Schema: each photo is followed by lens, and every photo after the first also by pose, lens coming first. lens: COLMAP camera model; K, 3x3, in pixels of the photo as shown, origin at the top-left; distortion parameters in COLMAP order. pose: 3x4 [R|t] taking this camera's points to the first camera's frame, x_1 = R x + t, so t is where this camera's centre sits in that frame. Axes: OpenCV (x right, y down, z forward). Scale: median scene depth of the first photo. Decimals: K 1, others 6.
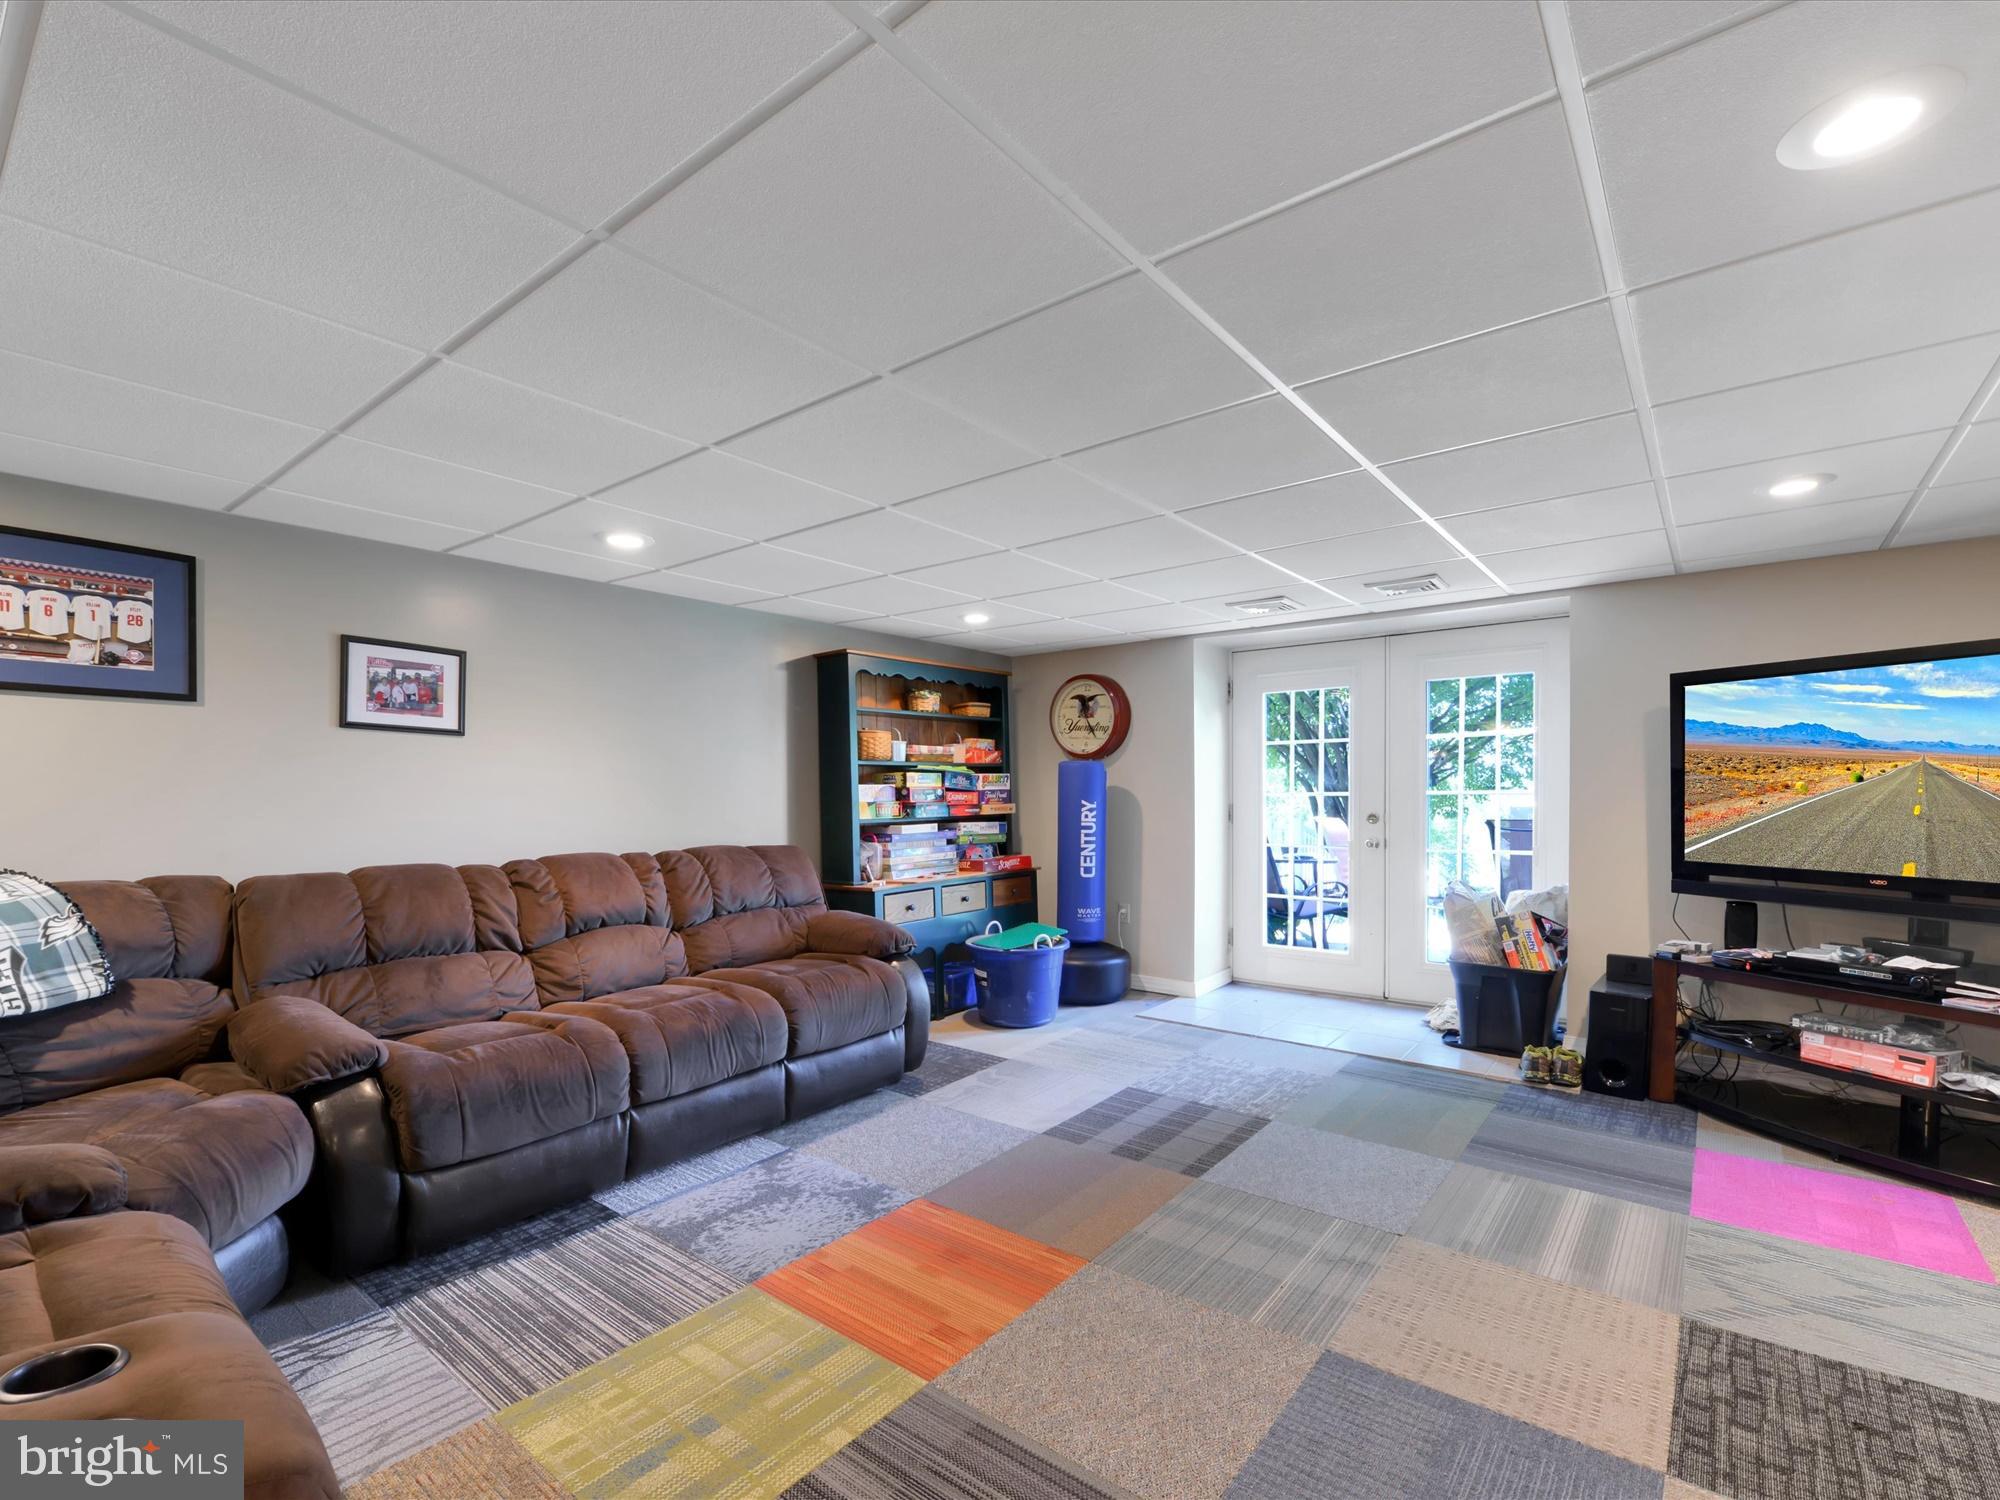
lens RADIAL K [[928.5, 0, 998.1], [0, 928.5, 765.5], [0, 0, 1]] dist [-0.014325, -0.000367]
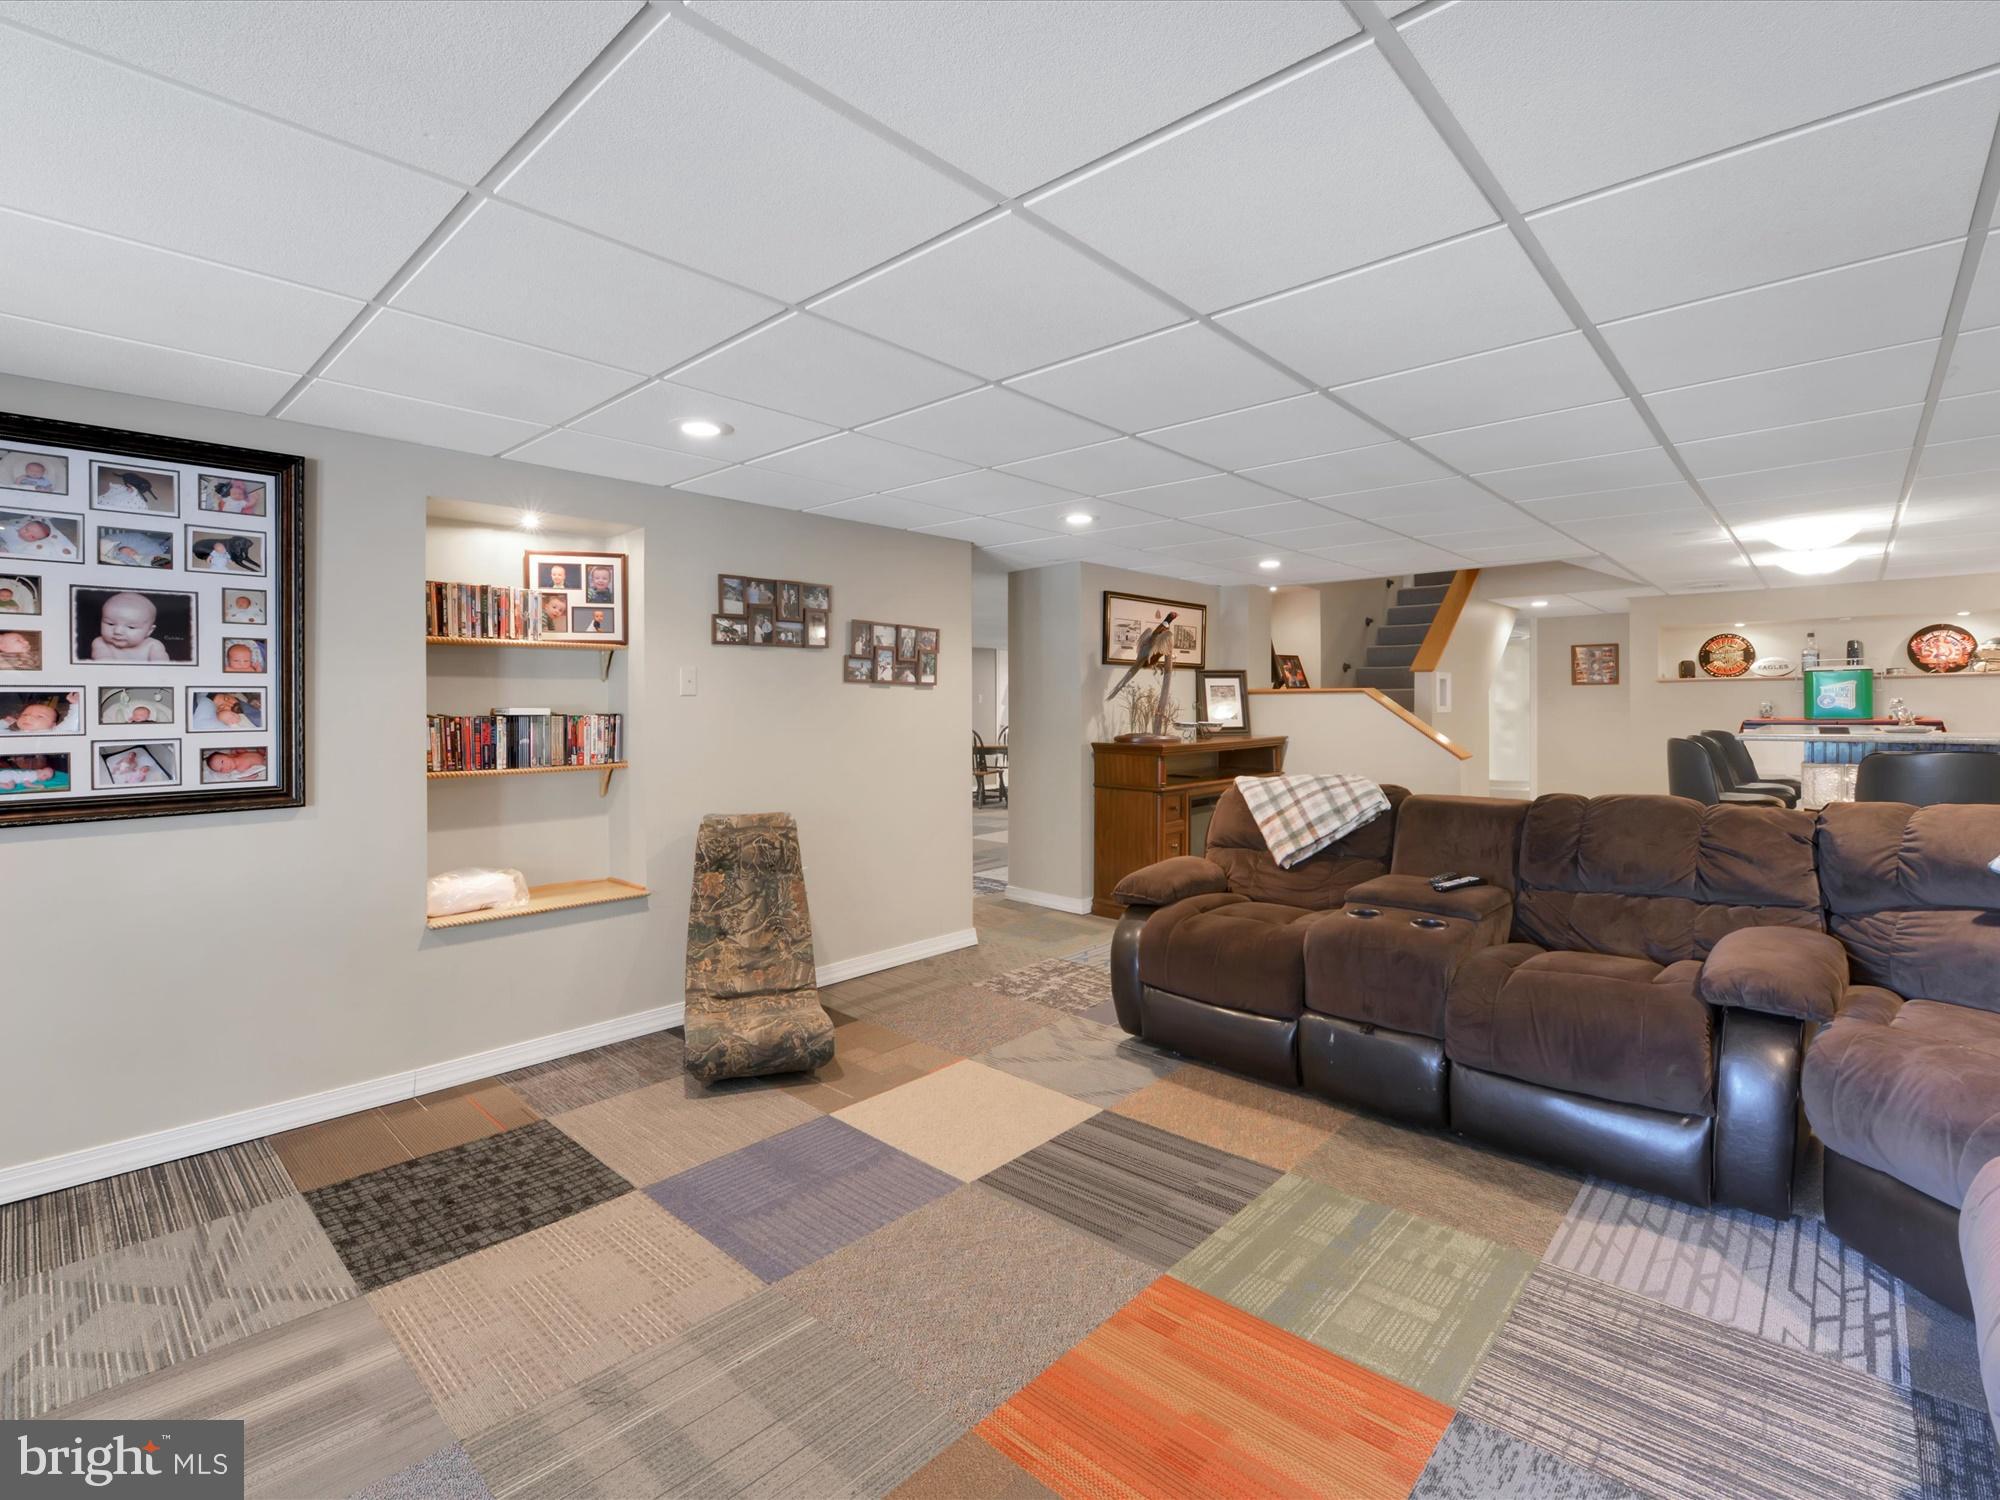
lens RADIAL K [[928.5, 0, 998.6], [0, 928.5, 732.2], [0, 0, 1]] dist [-0.014325, -0.000367]
pose [[-0.997127, 0.010207, 0.075054, 0.031082], [0.010201, 0.999948, -0.000455, 0.044103], [-0.075055, 0.000311, -0.997179, 2.210906]]
